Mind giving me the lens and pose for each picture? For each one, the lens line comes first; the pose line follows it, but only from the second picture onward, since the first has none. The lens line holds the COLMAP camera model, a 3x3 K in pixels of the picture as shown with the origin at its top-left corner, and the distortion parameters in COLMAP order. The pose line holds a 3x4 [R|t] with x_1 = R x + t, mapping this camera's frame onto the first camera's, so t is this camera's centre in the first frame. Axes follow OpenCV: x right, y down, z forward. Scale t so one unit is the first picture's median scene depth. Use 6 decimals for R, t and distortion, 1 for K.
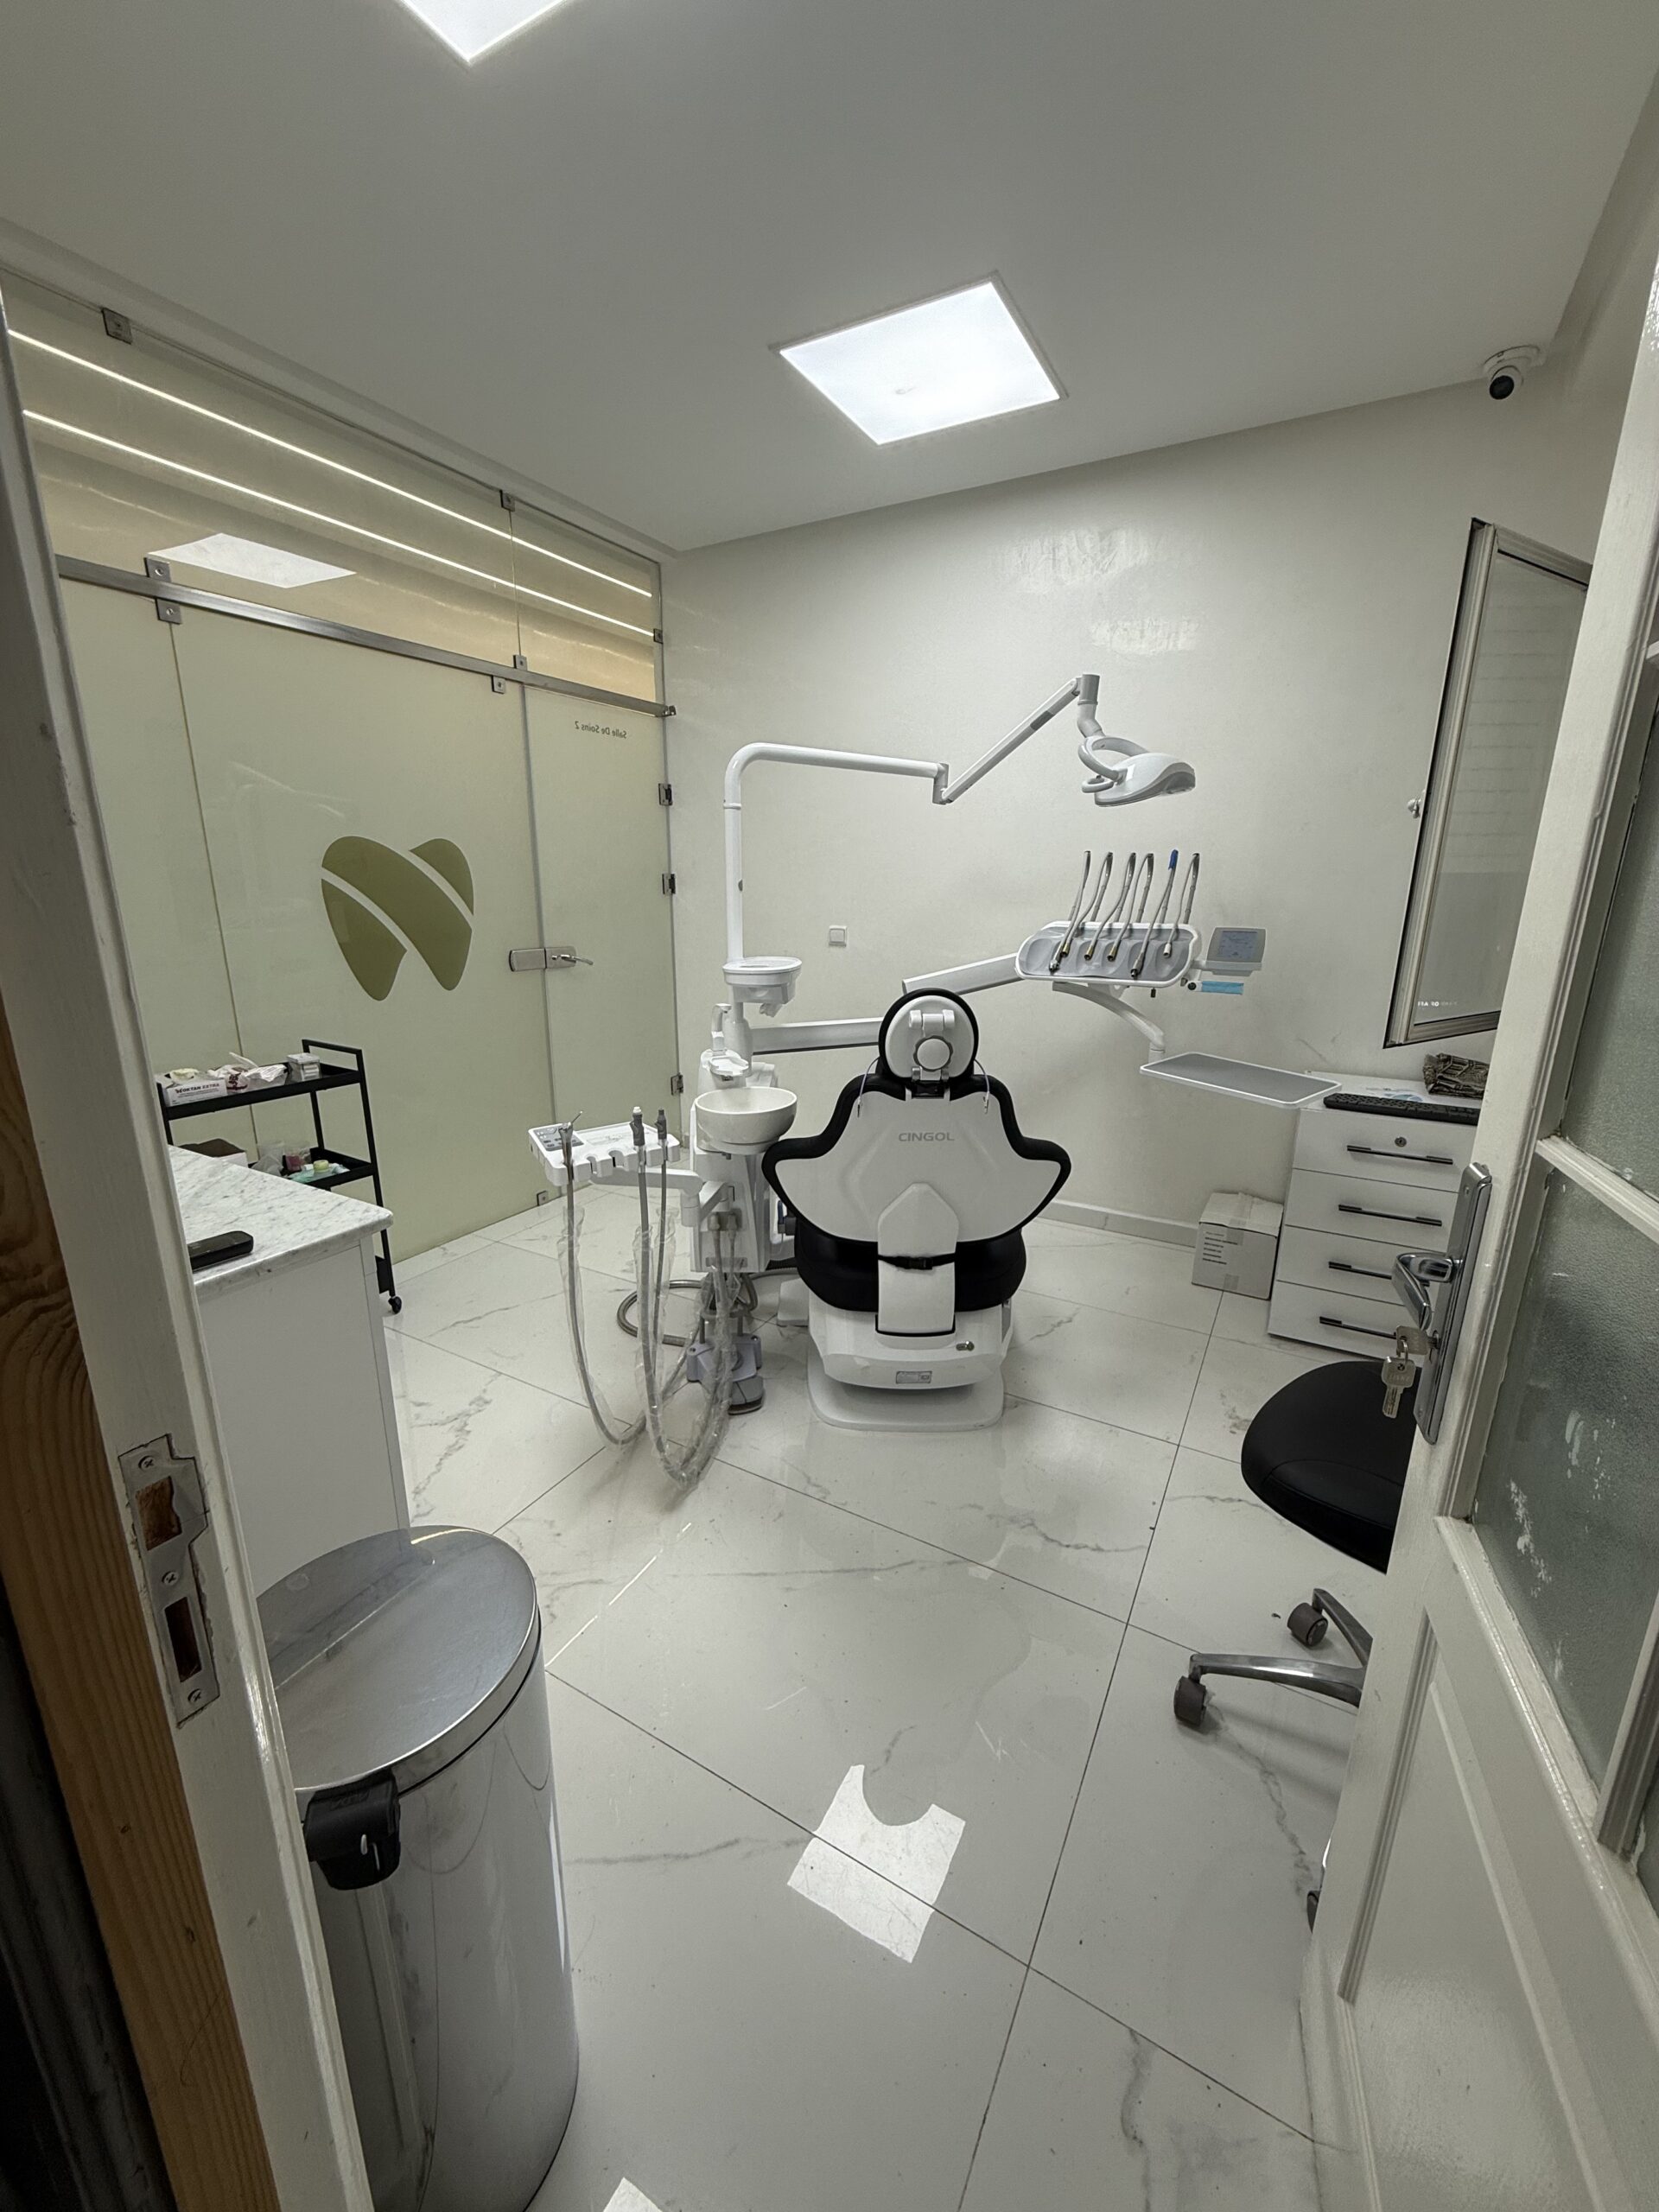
lens RADIAL K [[877.2, 0, 829.5], [0, 877.2, 1106.0], [0, 0, 1]] dist [-0.000127, -0.000363]
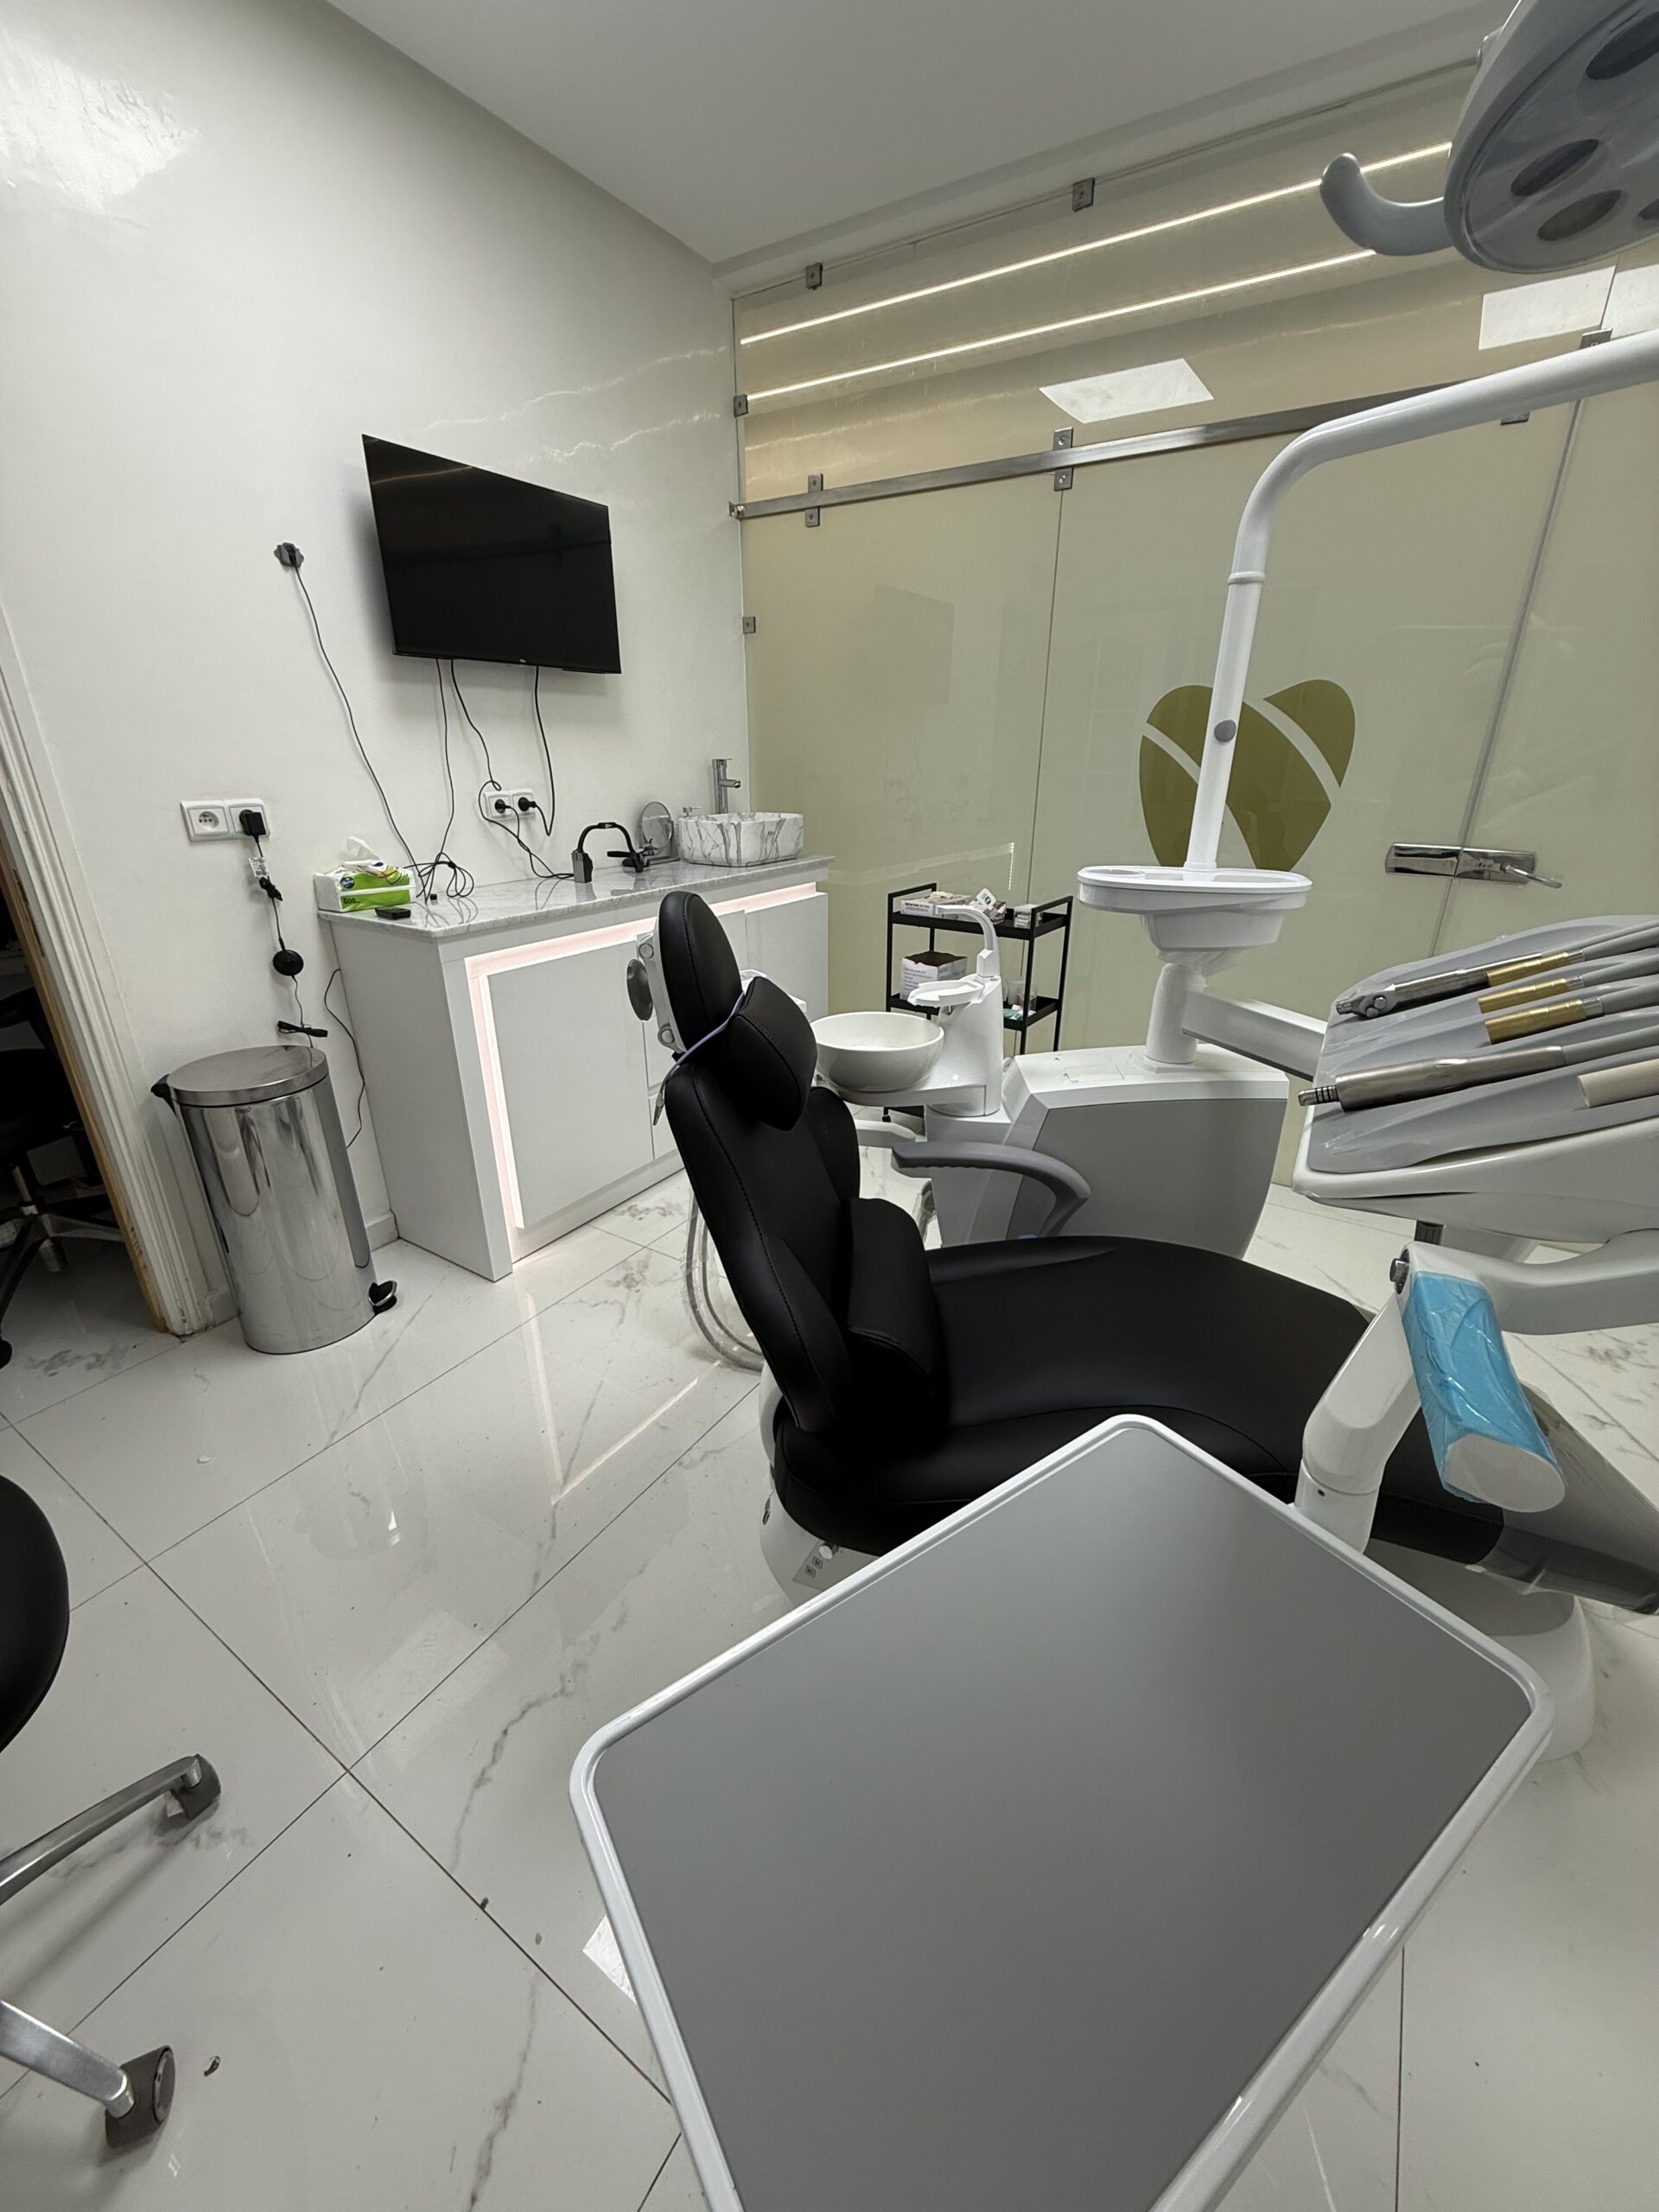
lens RADIAL K [[877.2, 0, 829.5], [0, 877.2, 1106.0], [0, 0, 1]] dist [-0.000127, -0.000363]
pose [[-0.056018, 0.371565, -0.926715, 0.500171], [-0.258710, 0.891070, 0.372912, -0.176005], [0.964329, 0.260640, 0.046212, 0.767824]]
